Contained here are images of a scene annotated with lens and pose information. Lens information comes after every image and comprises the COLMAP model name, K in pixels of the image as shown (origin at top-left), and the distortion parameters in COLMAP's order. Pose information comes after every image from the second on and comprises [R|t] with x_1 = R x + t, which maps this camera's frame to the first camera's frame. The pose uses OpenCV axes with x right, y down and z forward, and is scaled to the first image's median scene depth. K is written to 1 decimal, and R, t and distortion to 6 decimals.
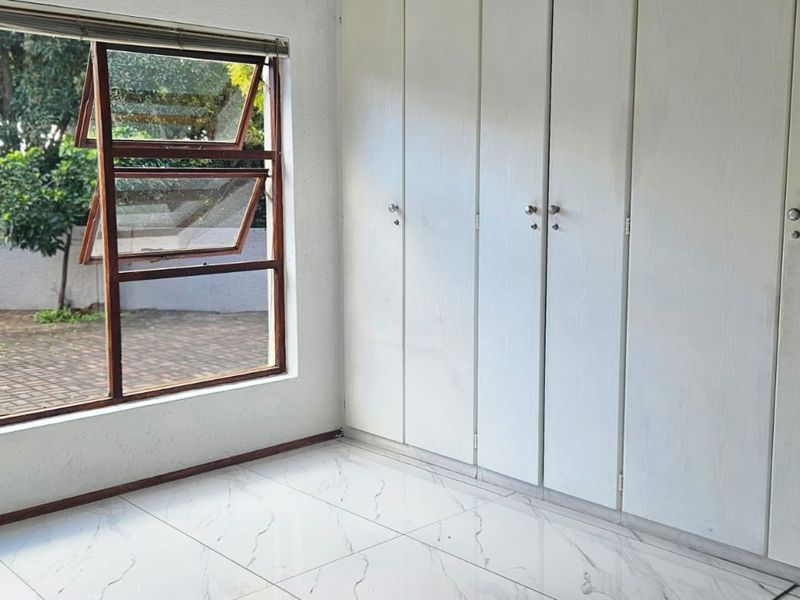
lens RADIAL K [[860.4, 0, 399.8], [0, 860.4, 296.0], [0, 0, 1]] dist [0.077940, -0.056609]
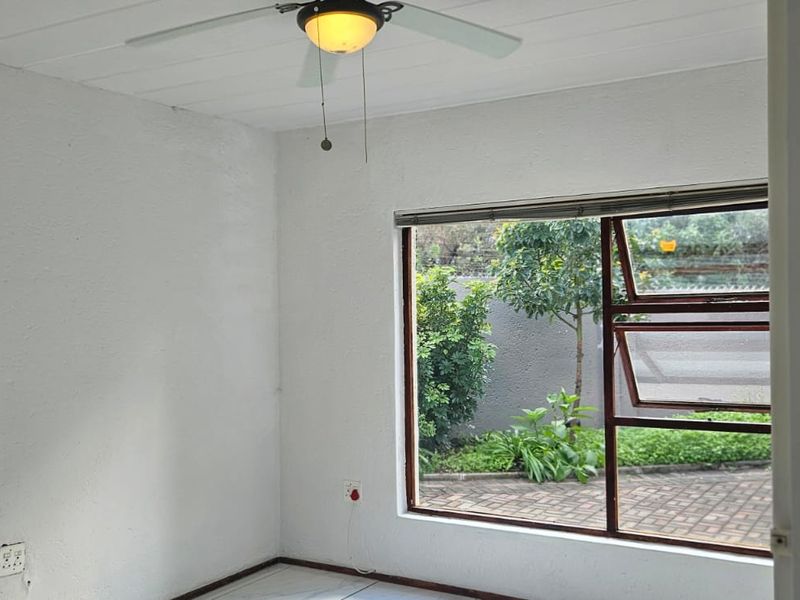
lens RADIAL K [[860.4, 0, 399.8], [0, 860.4, 296.0], [0, 0, 1]] dist [0.077940, -0.056609]
pose [[0.285299, -0.006868, -0.958414, 0.650373], [-0.109059, 0.993247, -0.039582, -0.105305], [0.952214, 0.115816, 0.282623, 0.404141]]
